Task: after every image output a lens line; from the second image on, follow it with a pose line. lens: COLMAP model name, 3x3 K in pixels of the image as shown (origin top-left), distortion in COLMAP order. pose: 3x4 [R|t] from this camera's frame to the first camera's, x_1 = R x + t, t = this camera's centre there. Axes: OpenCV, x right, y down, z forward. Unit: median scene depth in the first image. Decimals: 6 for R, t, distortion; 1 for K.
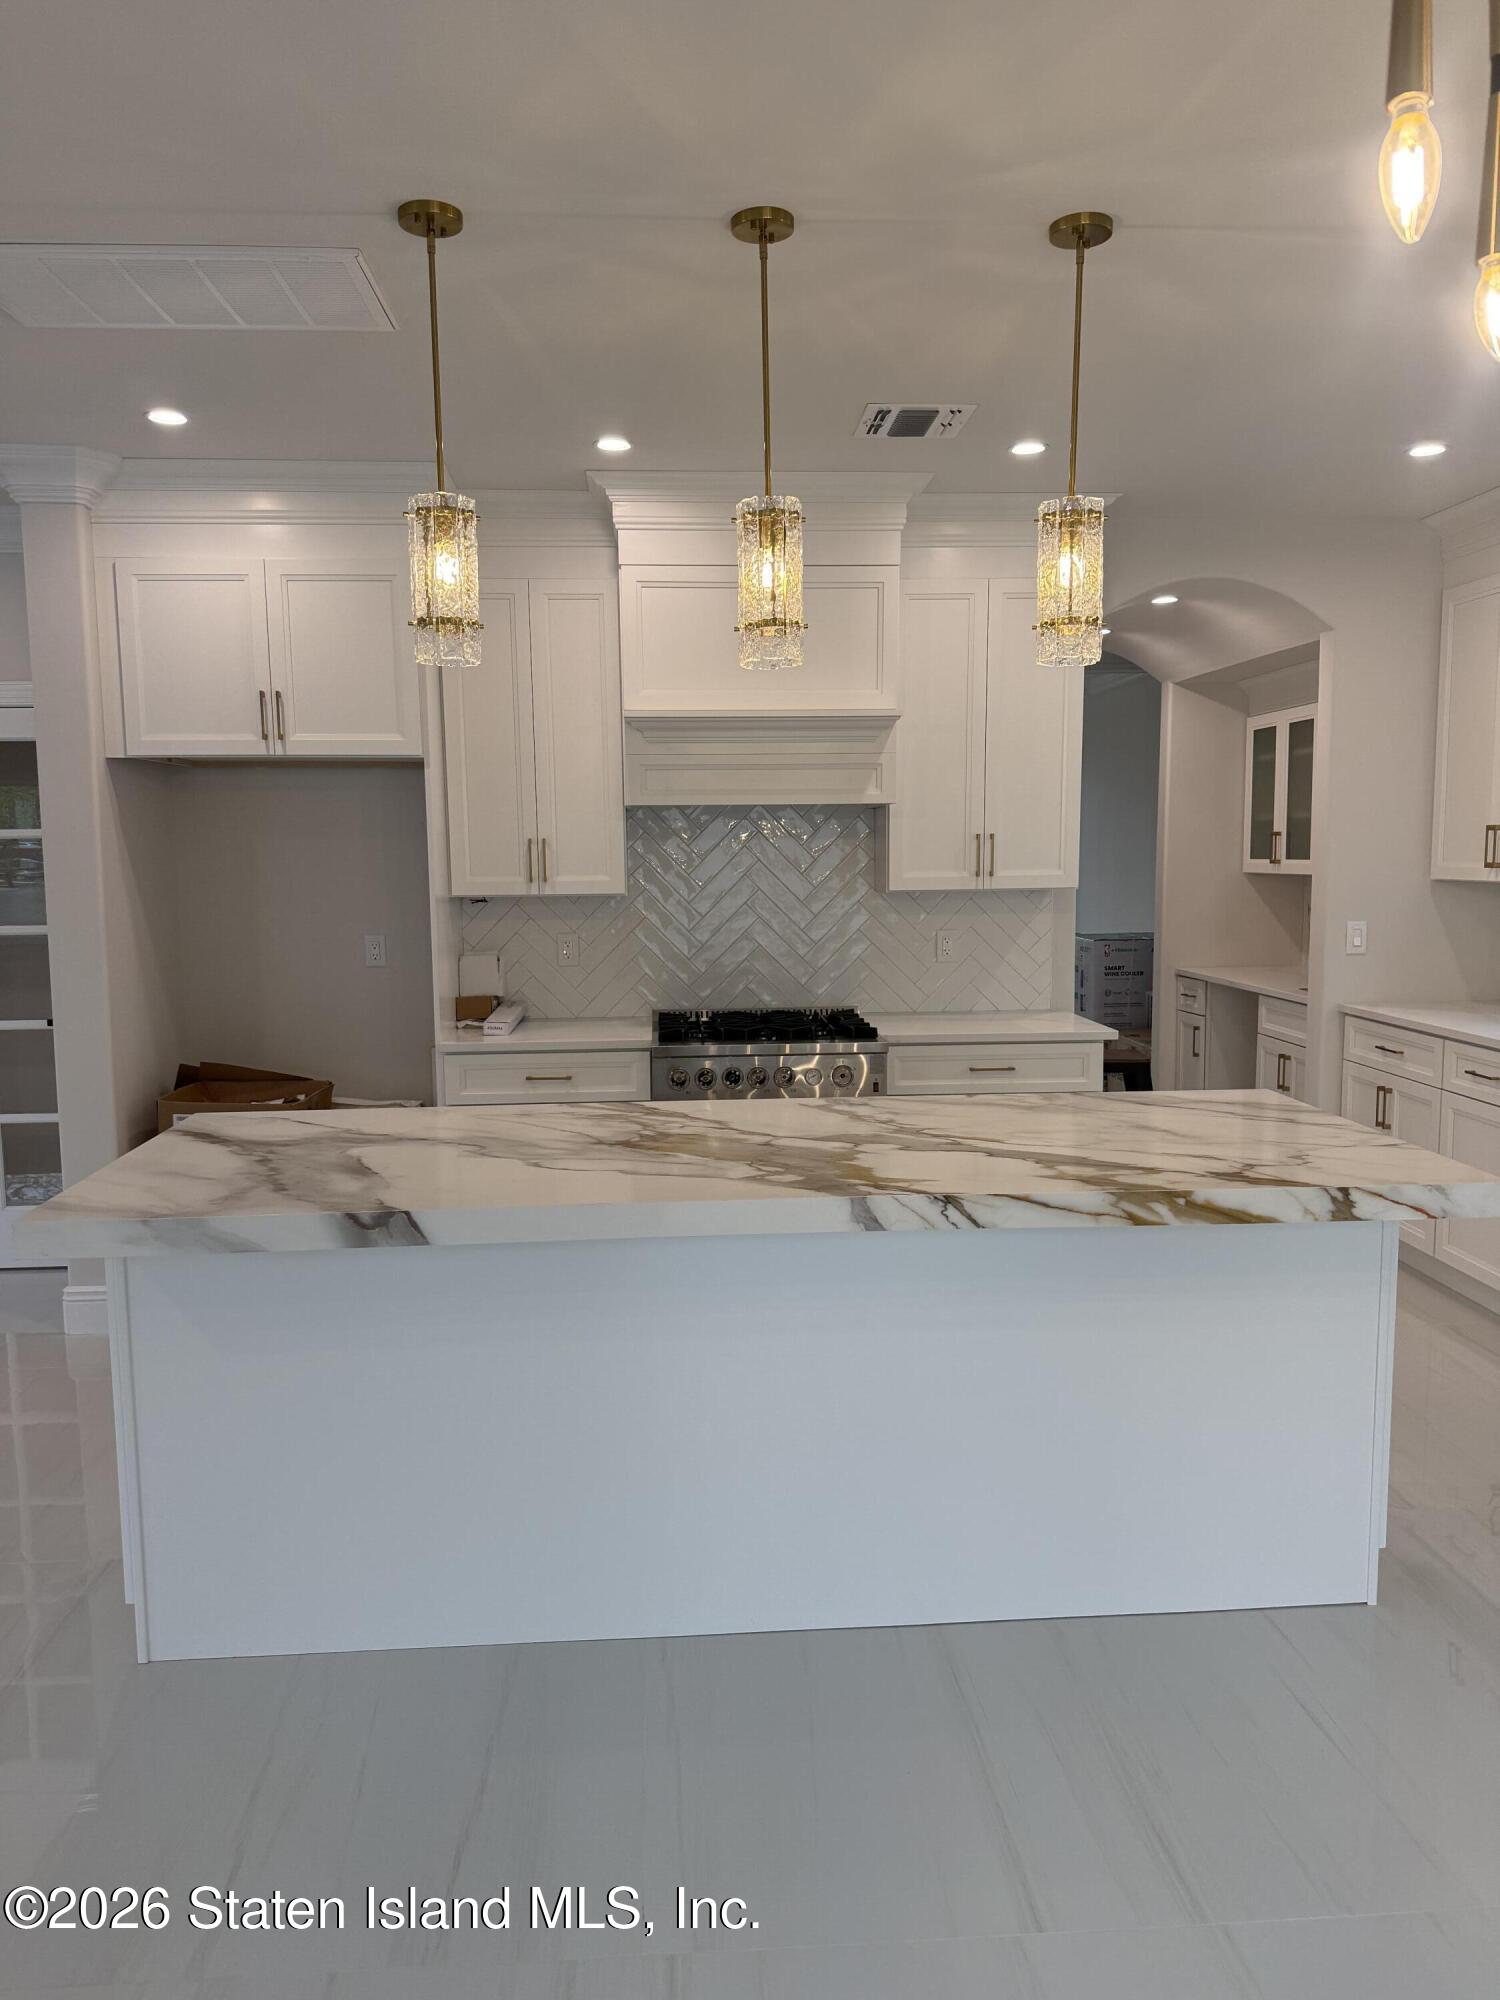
lens RADIAL K [[1410.5, 0, 737.2], [0, 1410.5, 997.9], [0, 0, 1]] dist [0.198885, -0.422385]
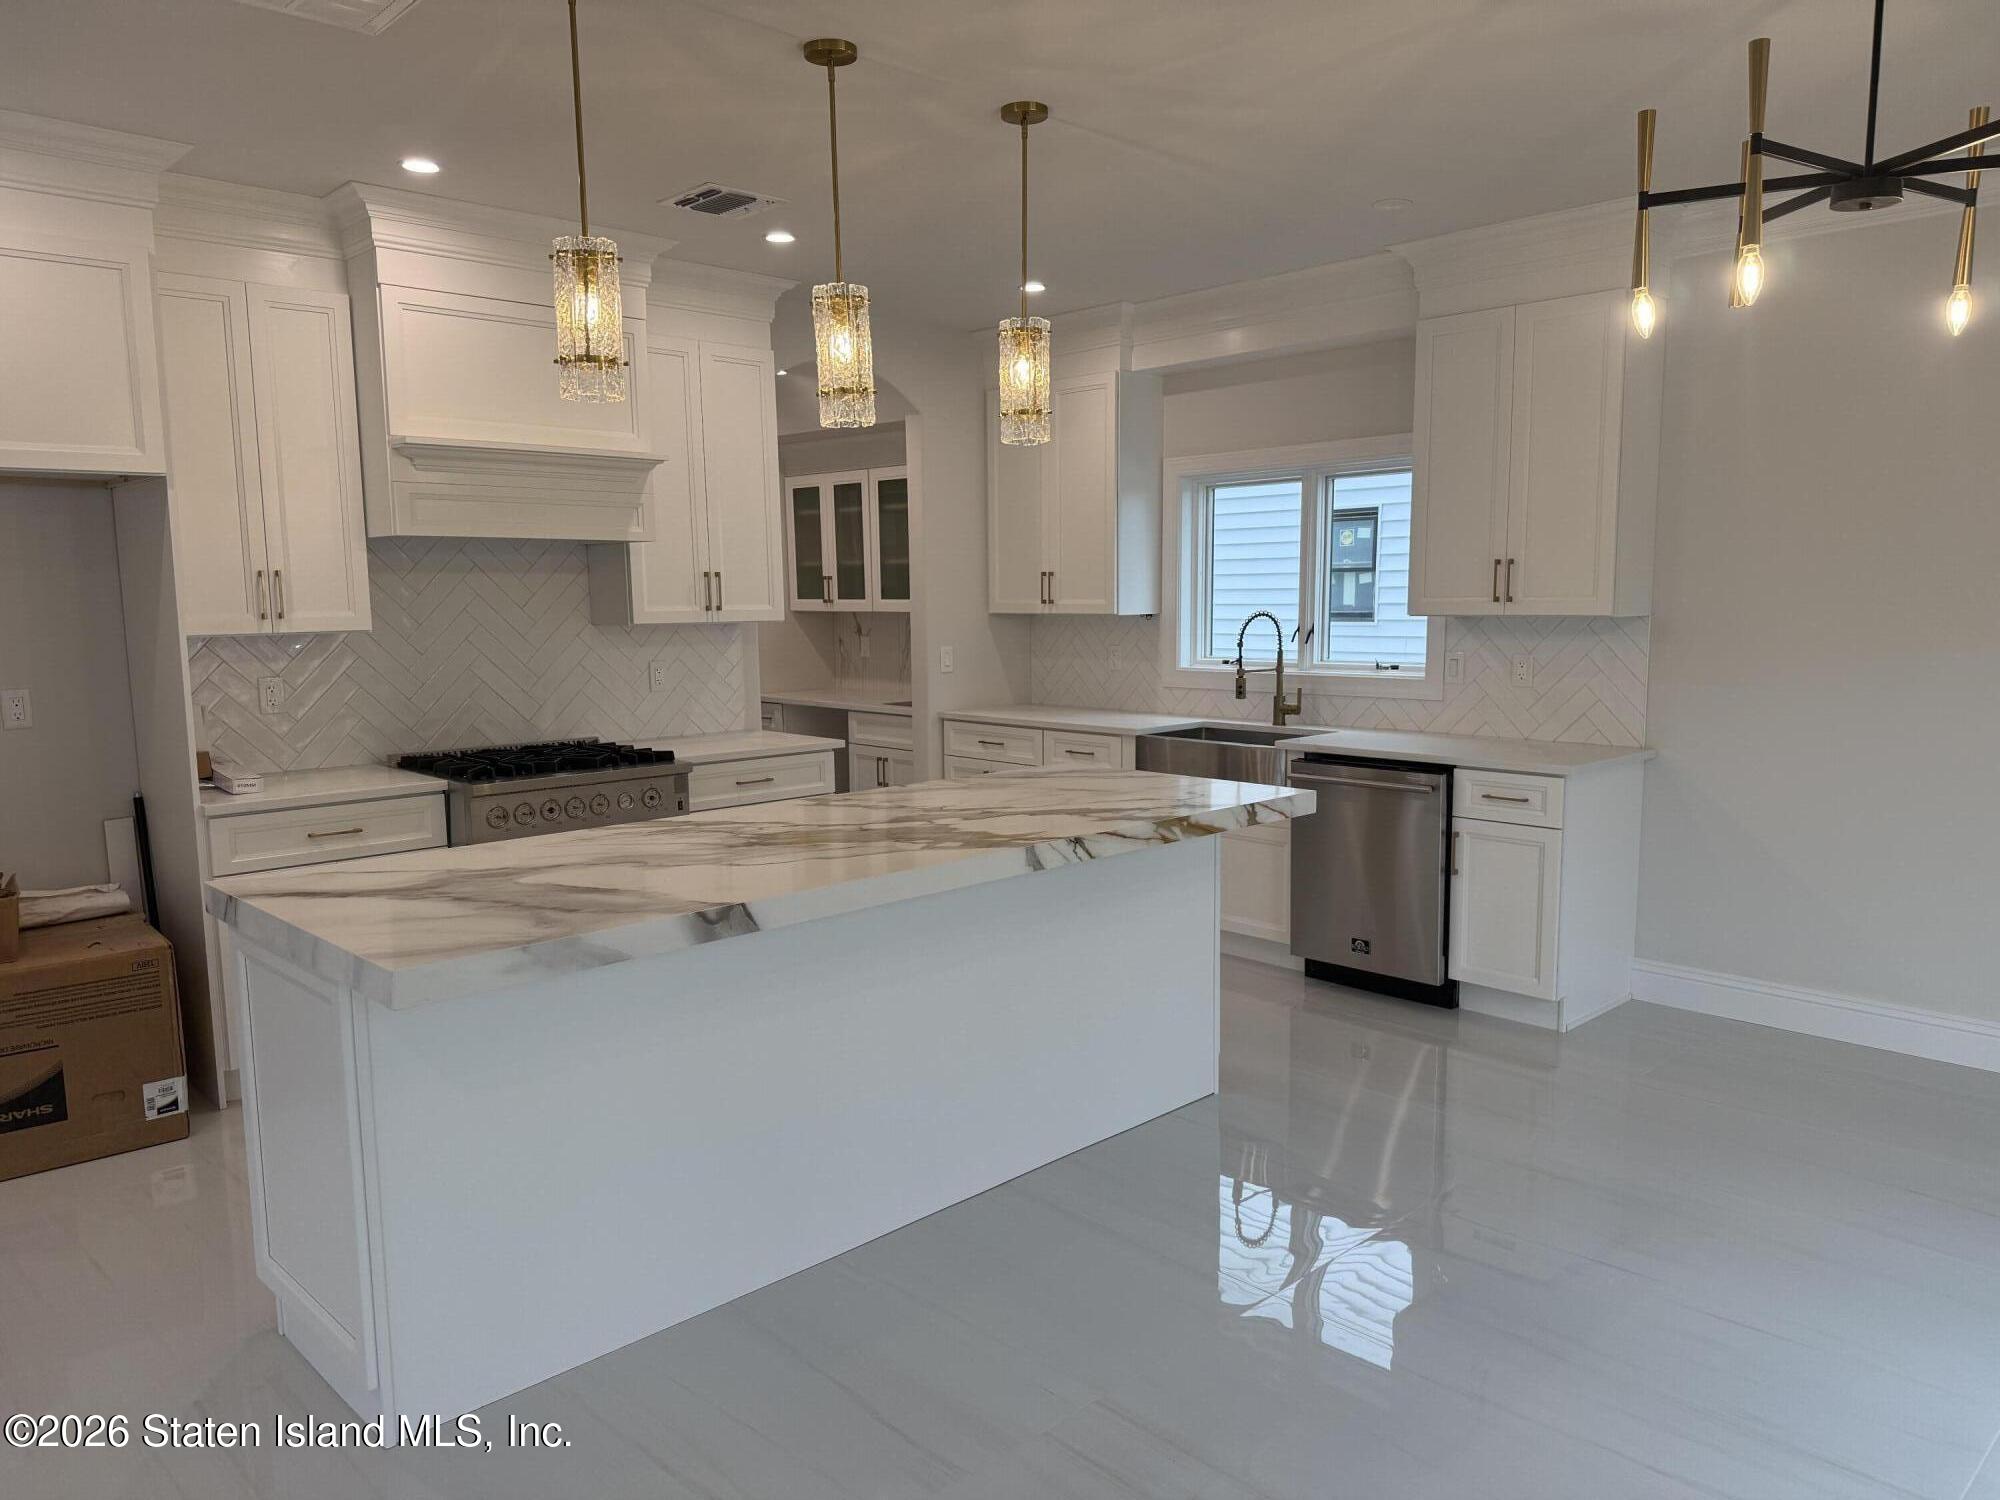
lens RADIAL K [[1410.5, 0, 1038.2], [0, 1410.5, 747.3], [0, 0, 1]] dist [0.198885, -0.422385]
pose [[0.748065, -0.071566, 0.659755, -0.397144], [0.069432, 0.997152, 0.029439, 0.005523], [-0.659983, 0.023786, 0.750904, 0.004389]]
